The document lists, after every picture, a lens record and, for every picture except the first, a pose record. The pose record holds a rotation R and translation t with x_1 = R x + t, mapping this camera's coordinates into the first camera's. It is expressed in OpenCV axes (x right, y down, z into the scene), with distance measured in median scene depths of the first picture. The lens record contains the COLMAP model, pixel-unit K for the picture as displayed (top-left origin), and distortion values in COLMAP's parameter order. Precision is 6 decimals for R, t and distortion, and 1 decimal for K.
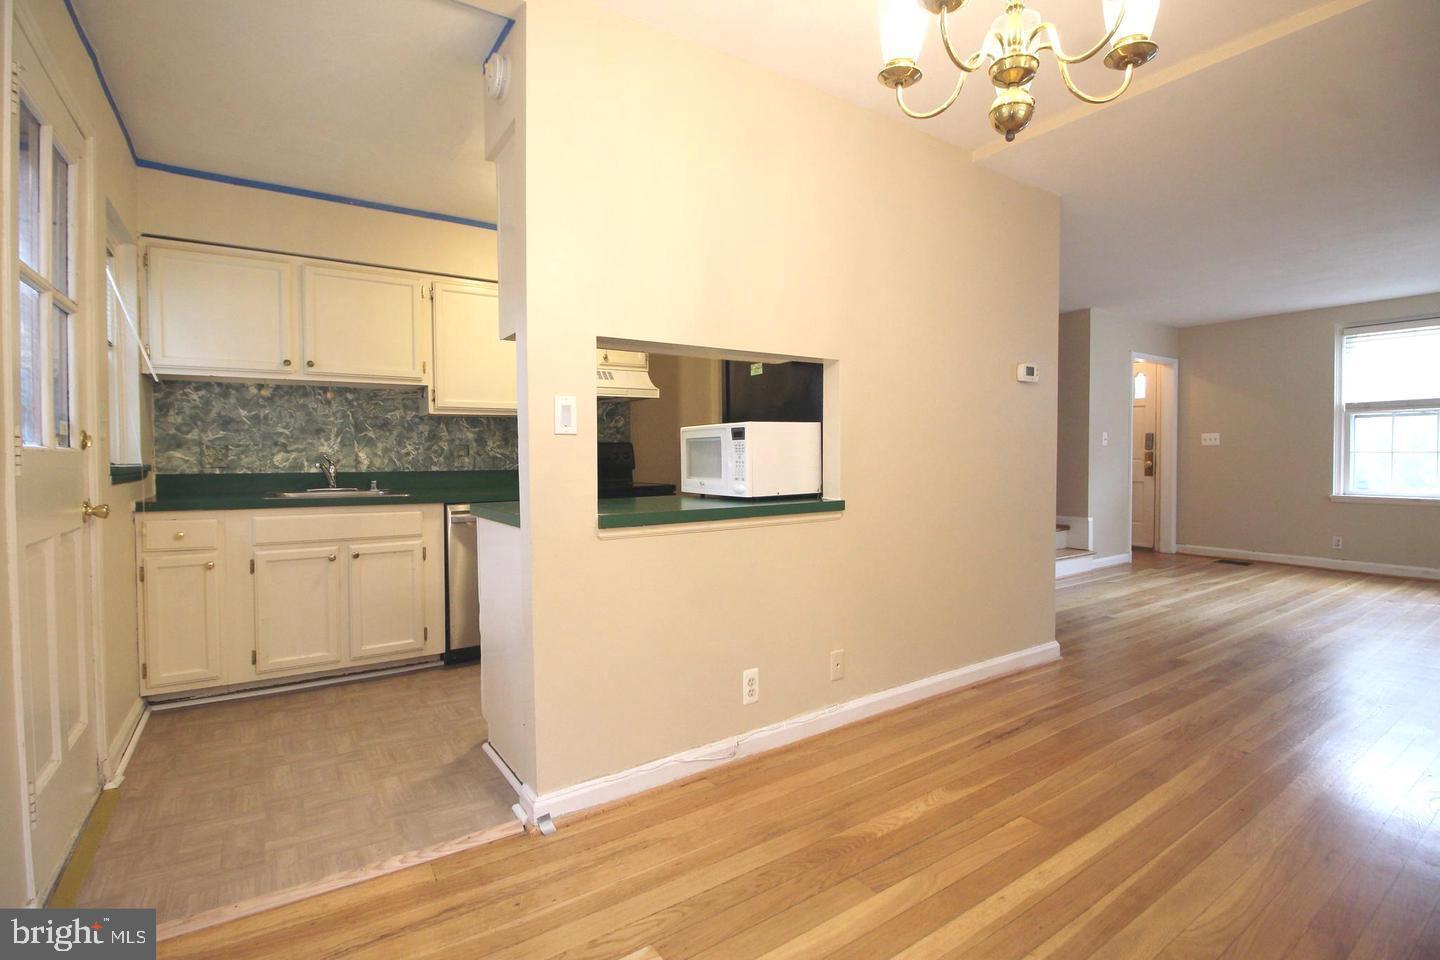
lens RADIAL K [[658.8, 0, 715.6], [0, 658.8, 471.8], [0, 0, 1]] dist [-0.012442, -0.006018]
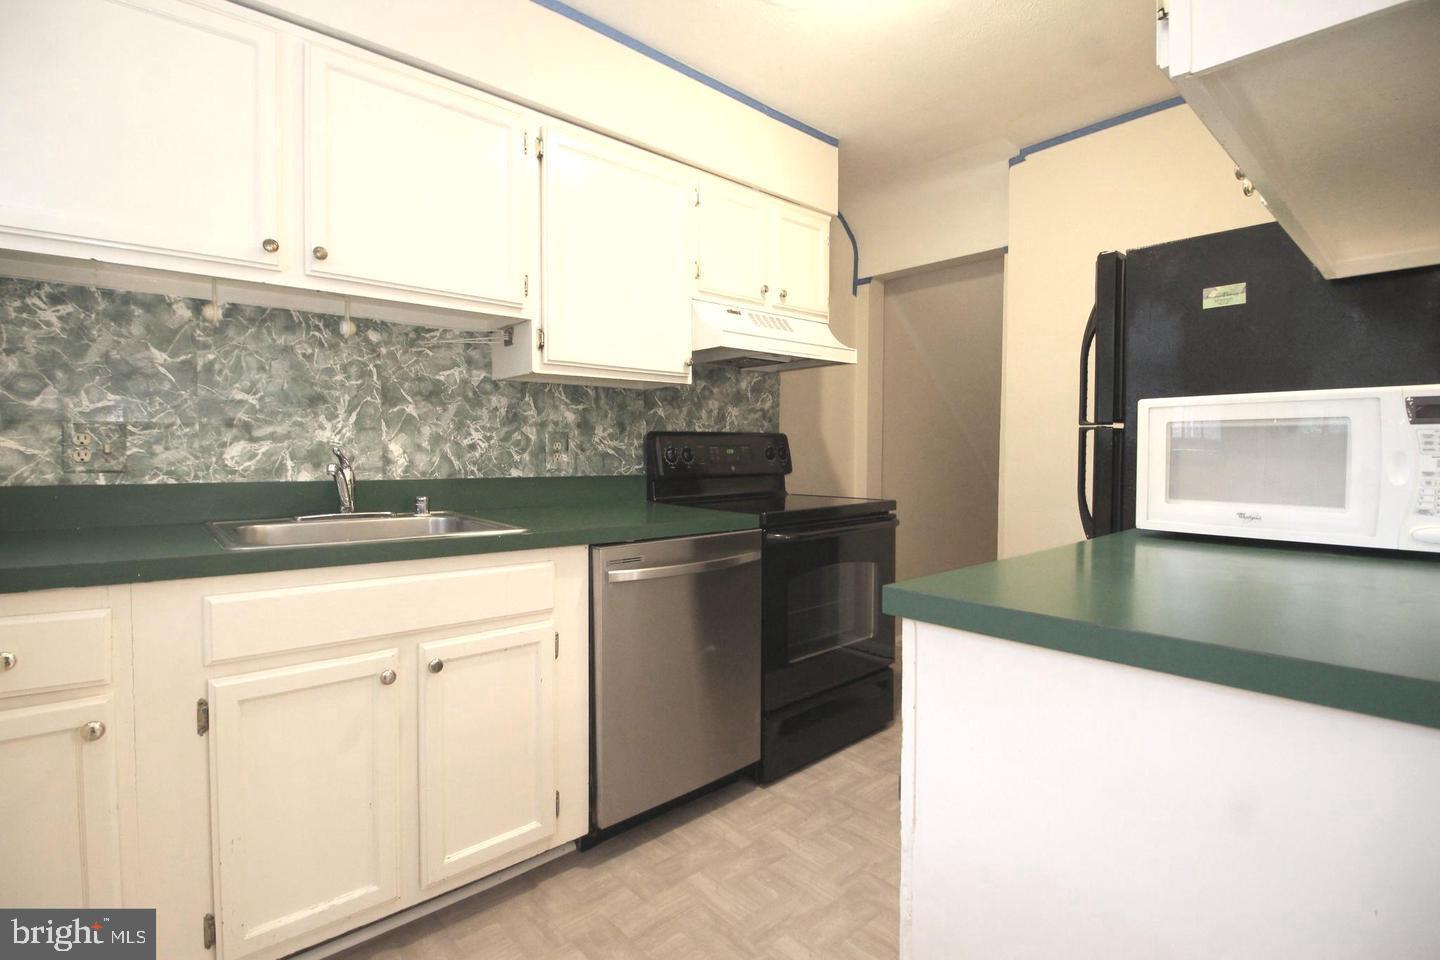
lens RADIAL K [[658.8, 0, 707.4], [0, 658.8, 472.2], [0, 0, 1]] dist [-0.012442, -0.006018]
pose [[0.992522, 0.006410, 0.121897, -0.373319], [-0.007020, 0.999965, 0.004571, -0.010686], [-0.121864, -0.005393, 0.992532, 0.466338]]
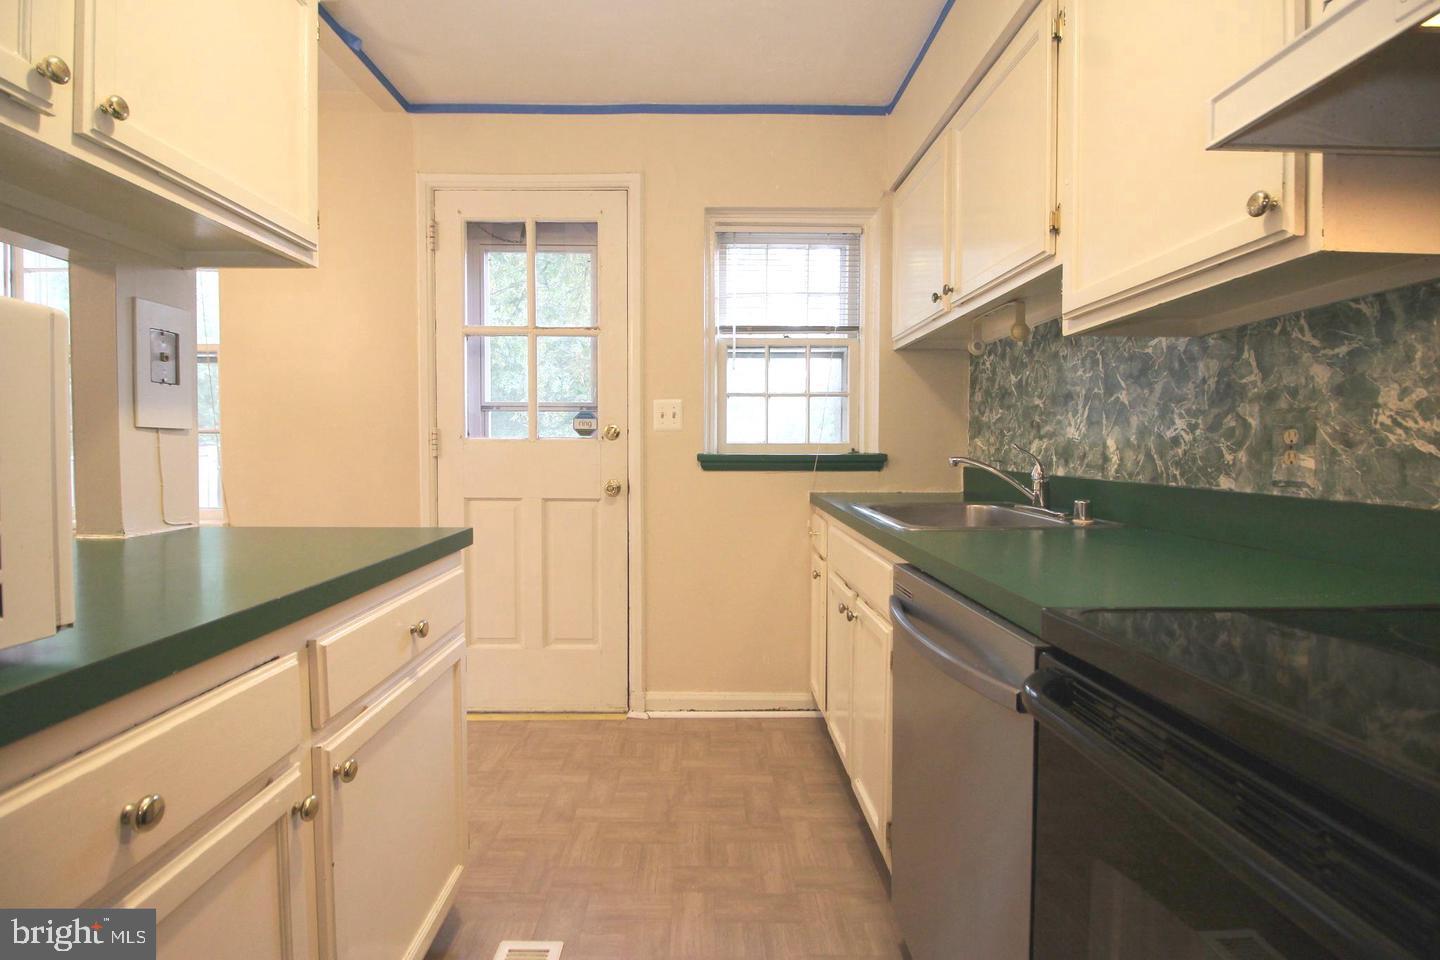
lens RADIAL K [[658.8, 0, 705.7], [0, 658.8, 471.8], [0, 0, 1]] dist [-0.012442, -0.006018]
pose [[-0.557073, 0.036803, -0.829648, 0.001696], [-0.020047, 0.998130, 0.057738, -0.028172], [0.830222, 0.048796, -0.555293, 1.083257]]
